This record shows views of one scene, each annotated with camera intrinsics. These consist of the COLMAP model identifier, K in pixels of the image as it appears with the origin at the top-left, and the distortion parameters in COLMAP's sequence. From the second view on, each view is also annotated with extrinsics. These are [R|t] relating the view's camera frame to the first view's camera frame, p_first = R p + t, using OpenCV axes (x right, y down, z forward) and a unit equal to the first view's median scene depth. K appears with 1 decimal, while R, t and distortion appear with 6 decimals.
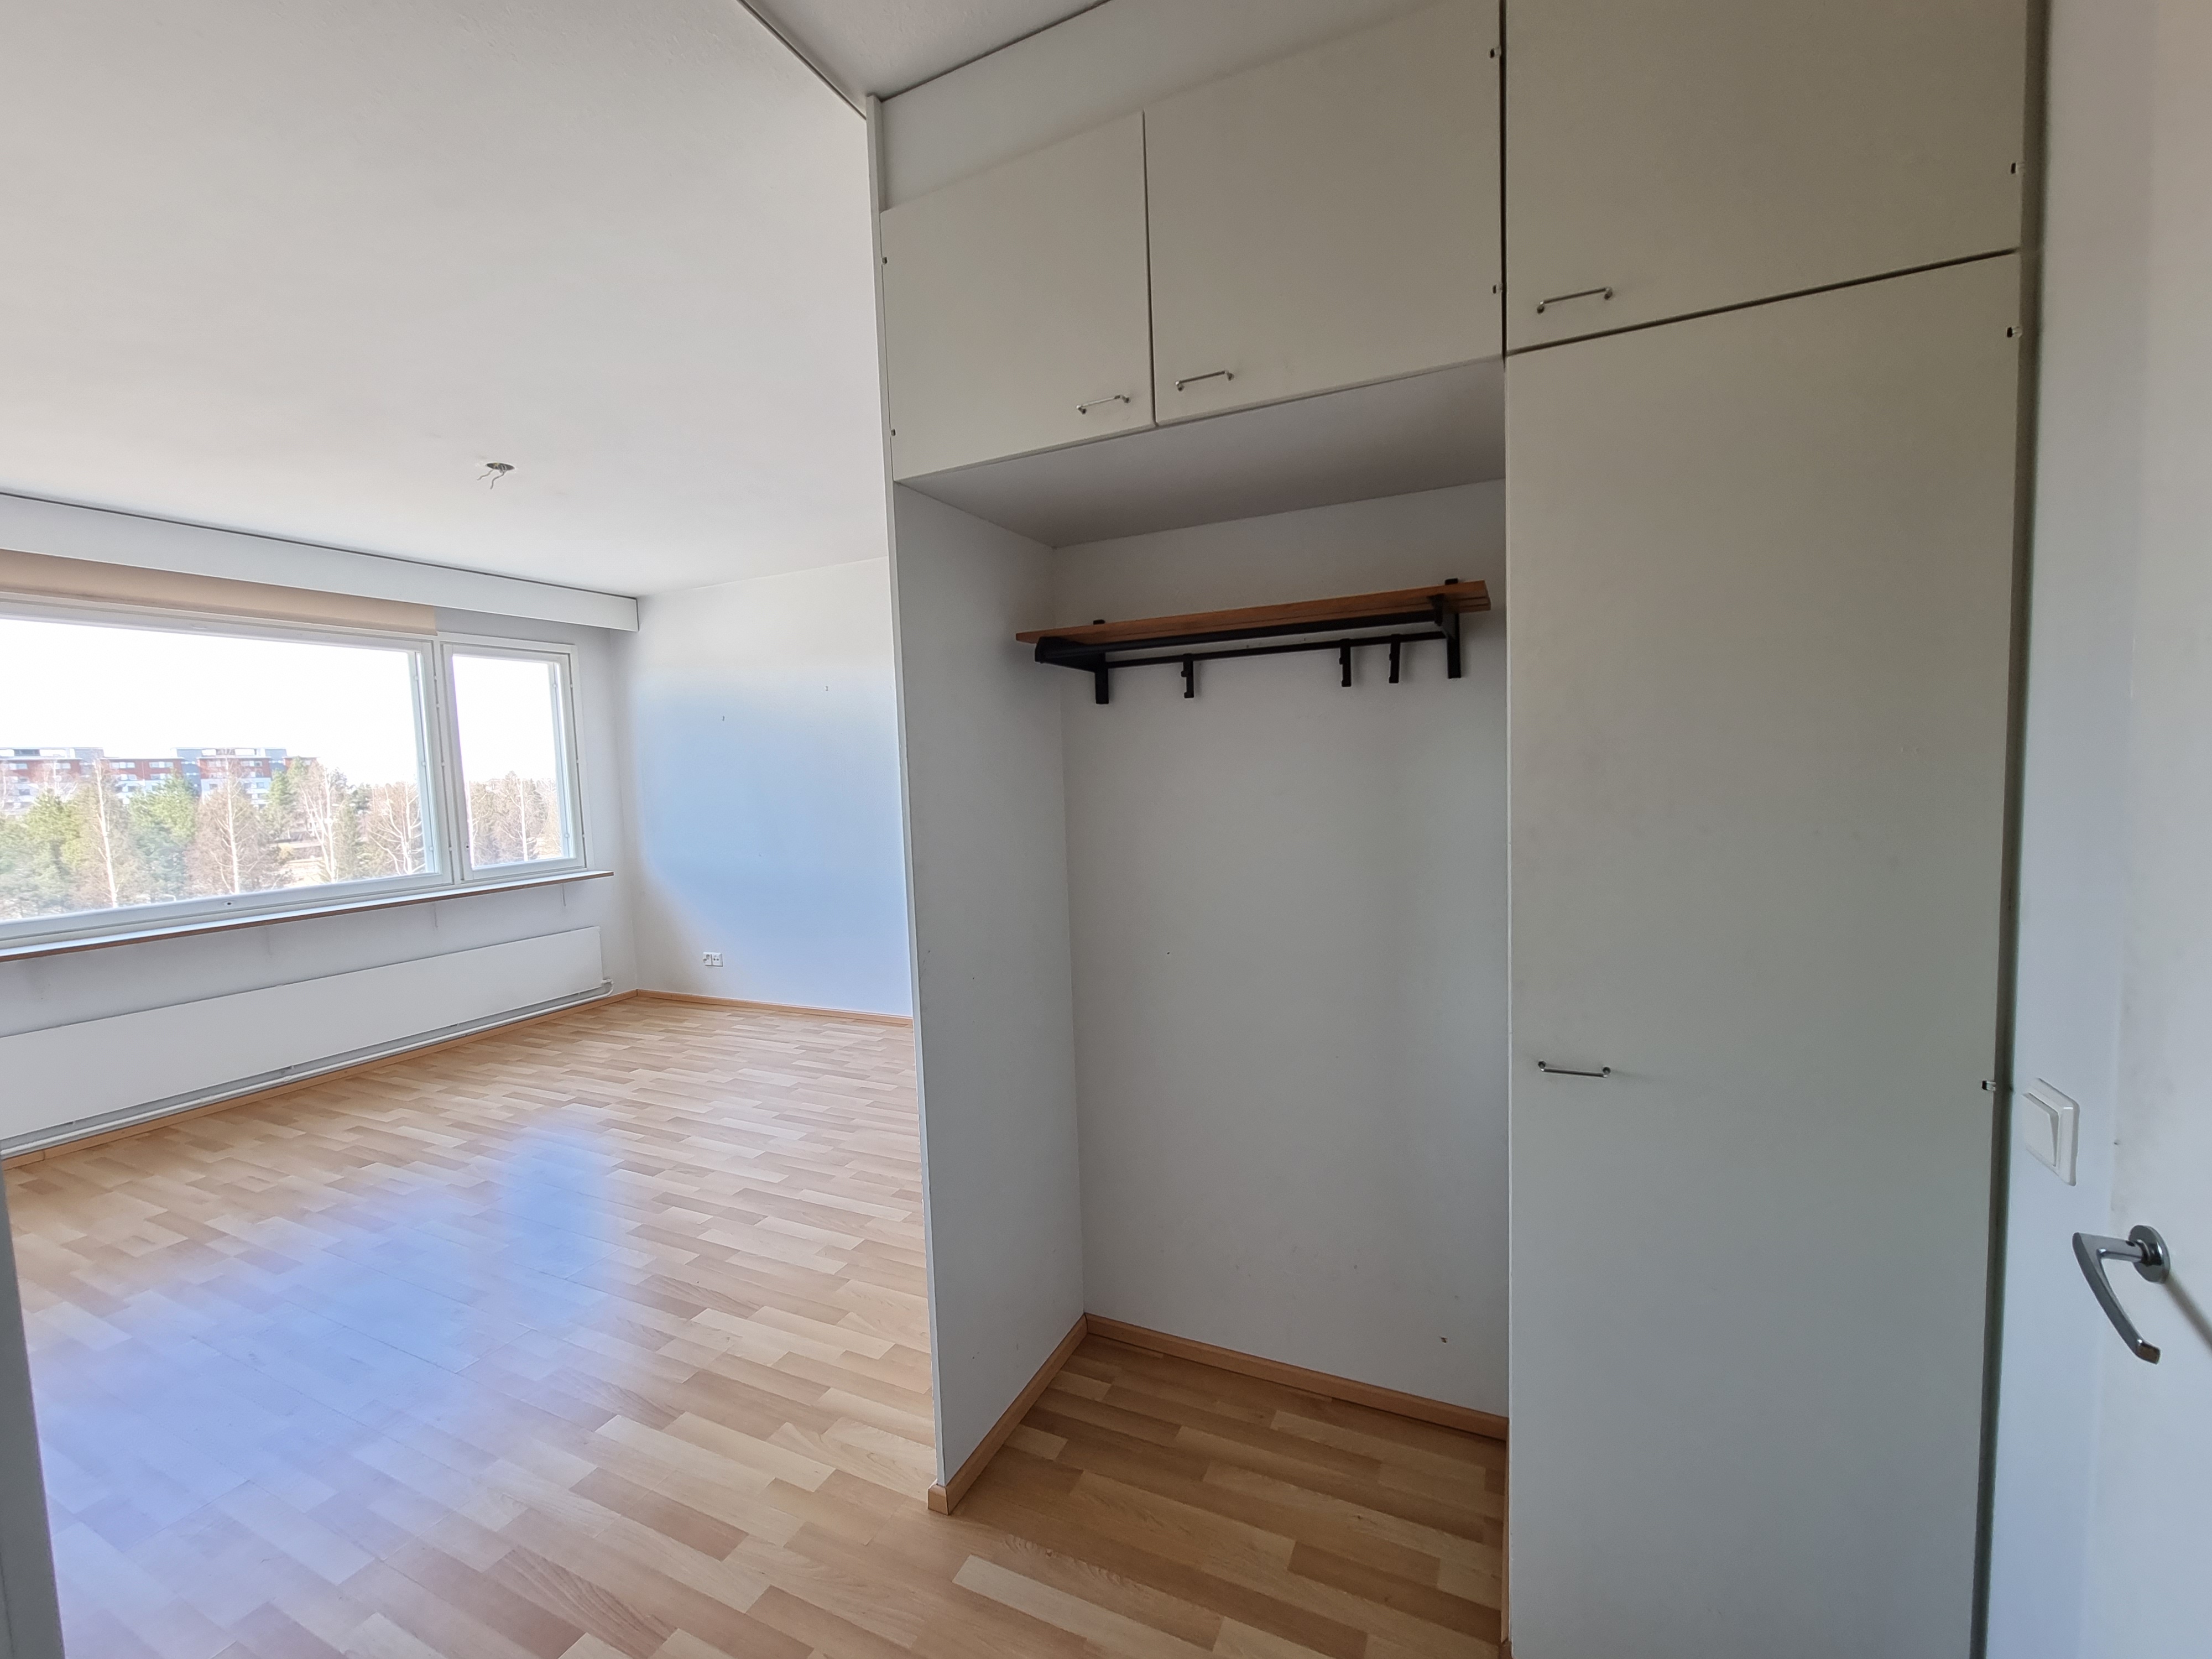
lens RADIAL K [[906.6, 0, 1091.2], [0, 906.6, 844.7], [0, 0, 1]] dist [-0.000341, -0.000197]
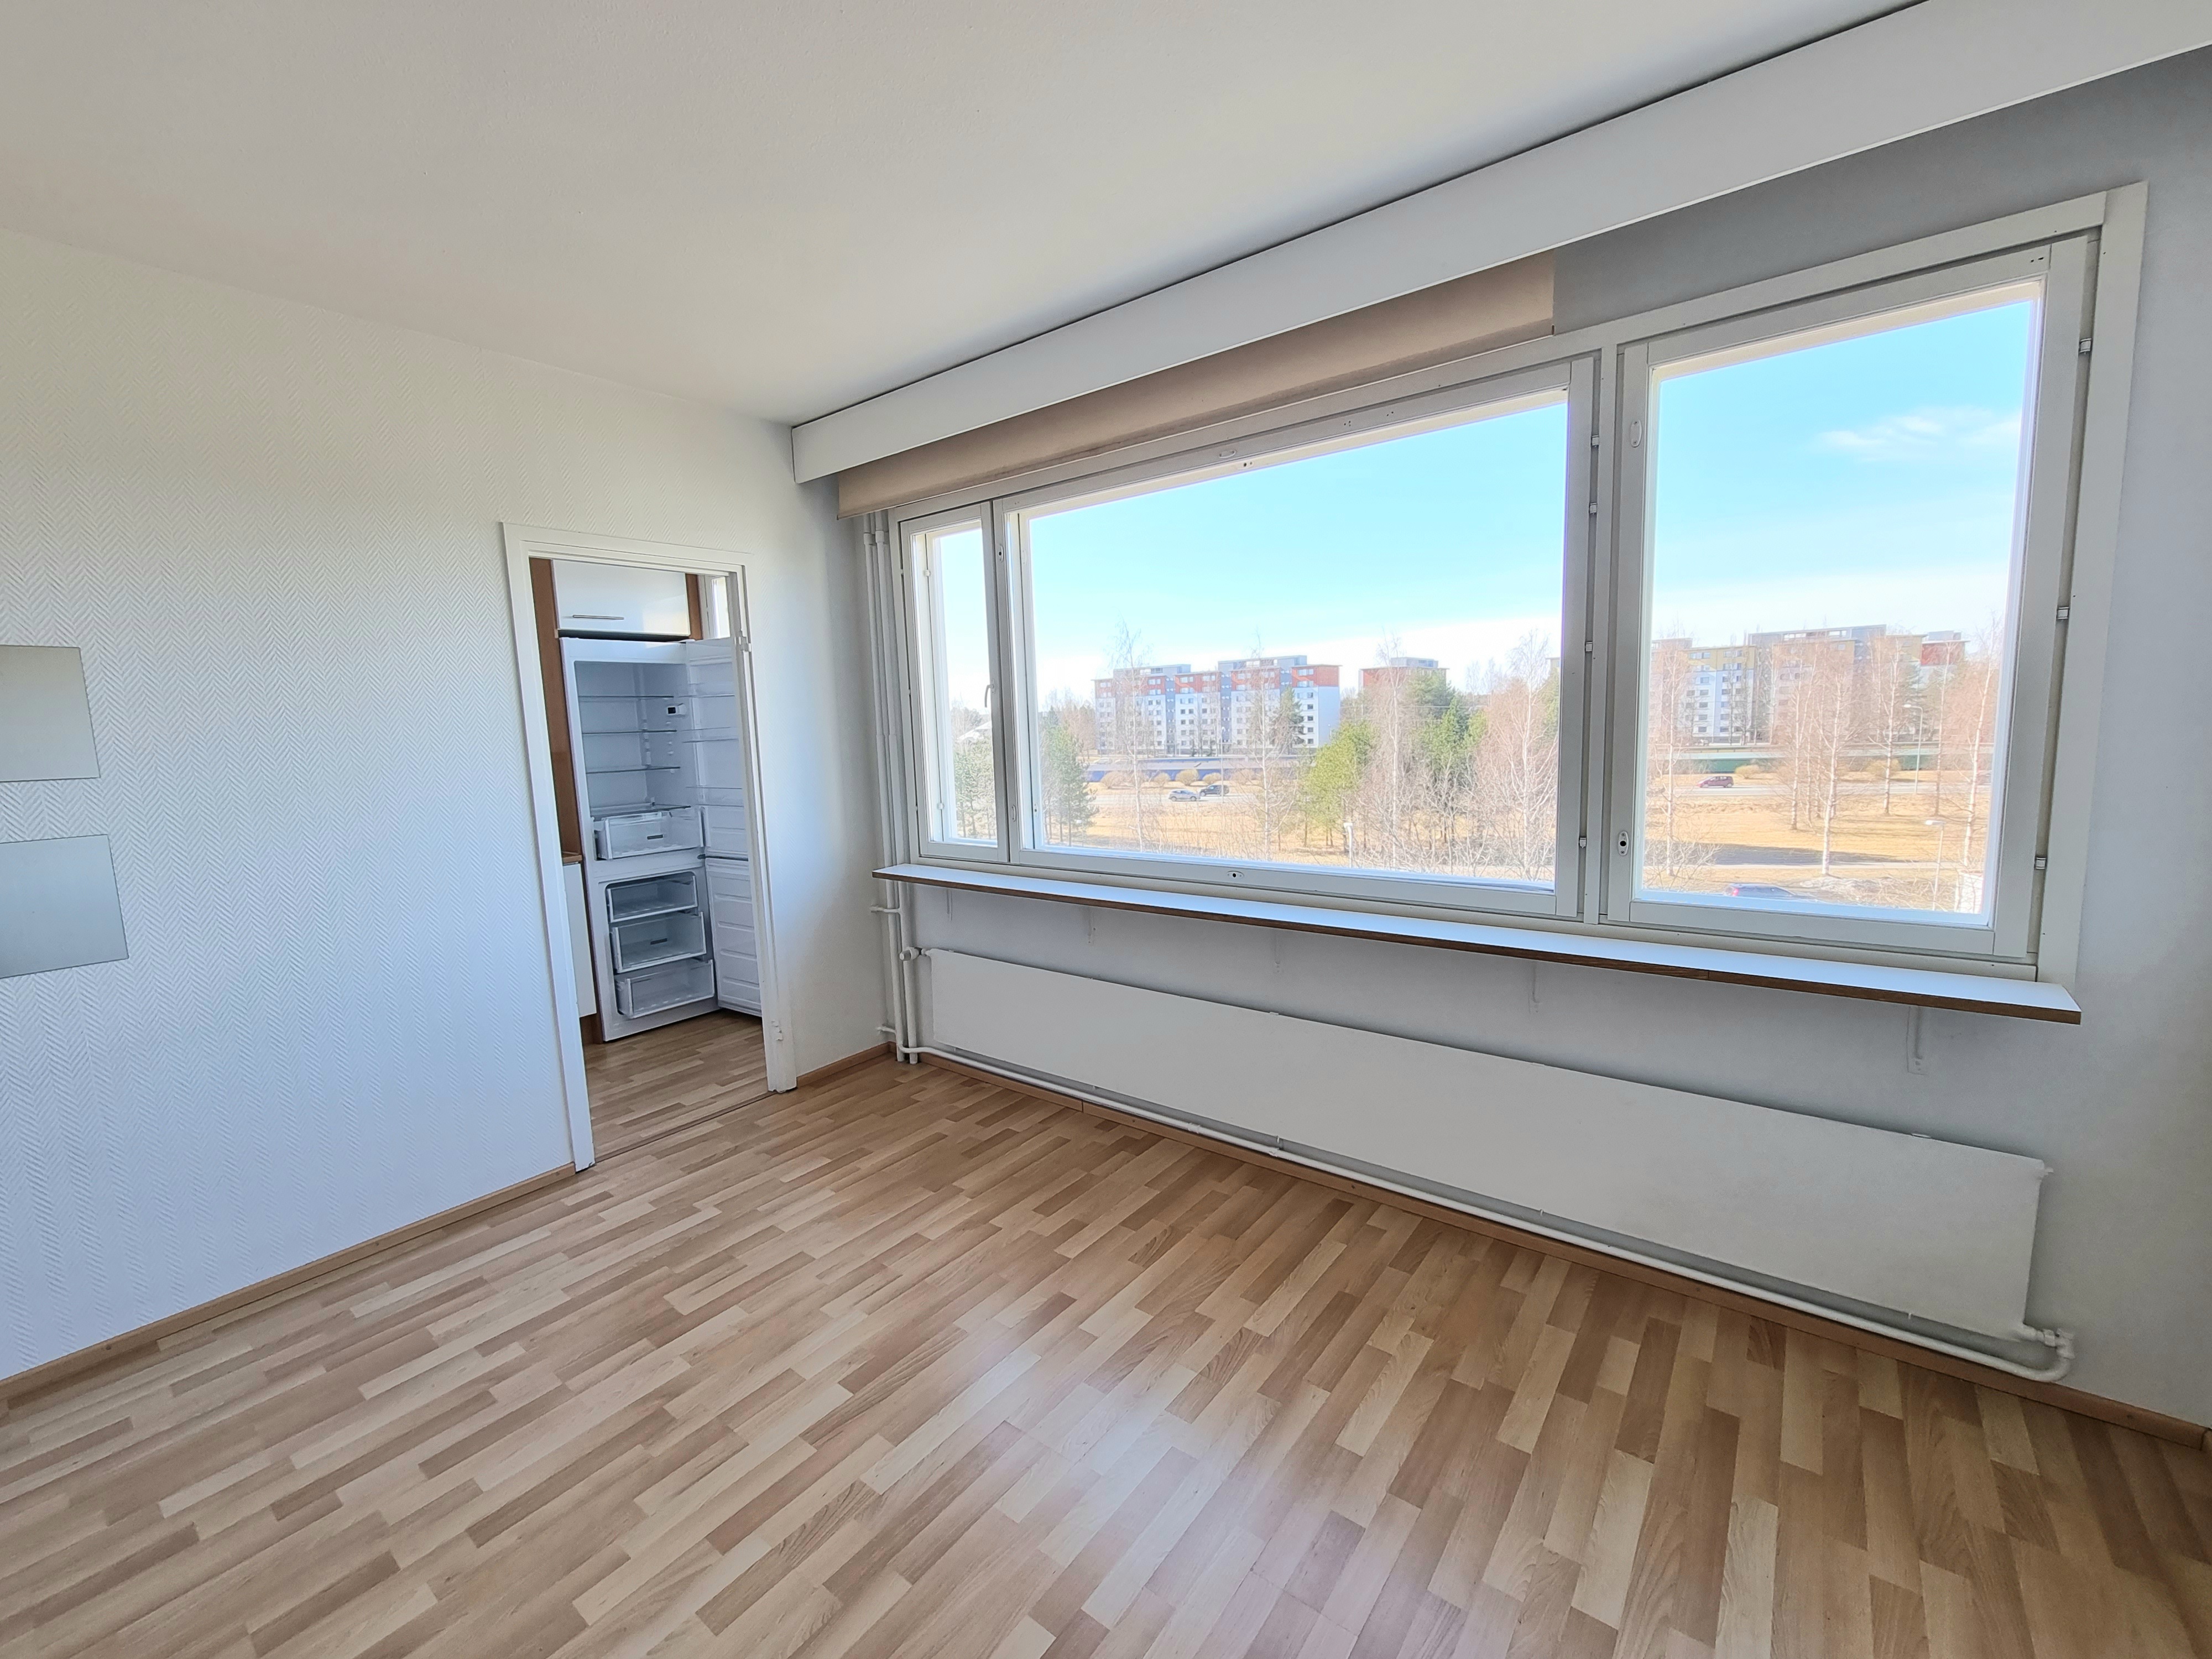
lens RADIAL K [[906.6, 0, 1098.5], [0, 906.6, 834.8], [0, 0, 1]] dist [-0.000341, -0.000197]
pose [[-0.212006, 0.170592, -0.962264, -0.280791], [-0.037579, 0.982495, 0.182458, -0.086525], [0.976546, 0.074843, -0.201884, 1.039312]]
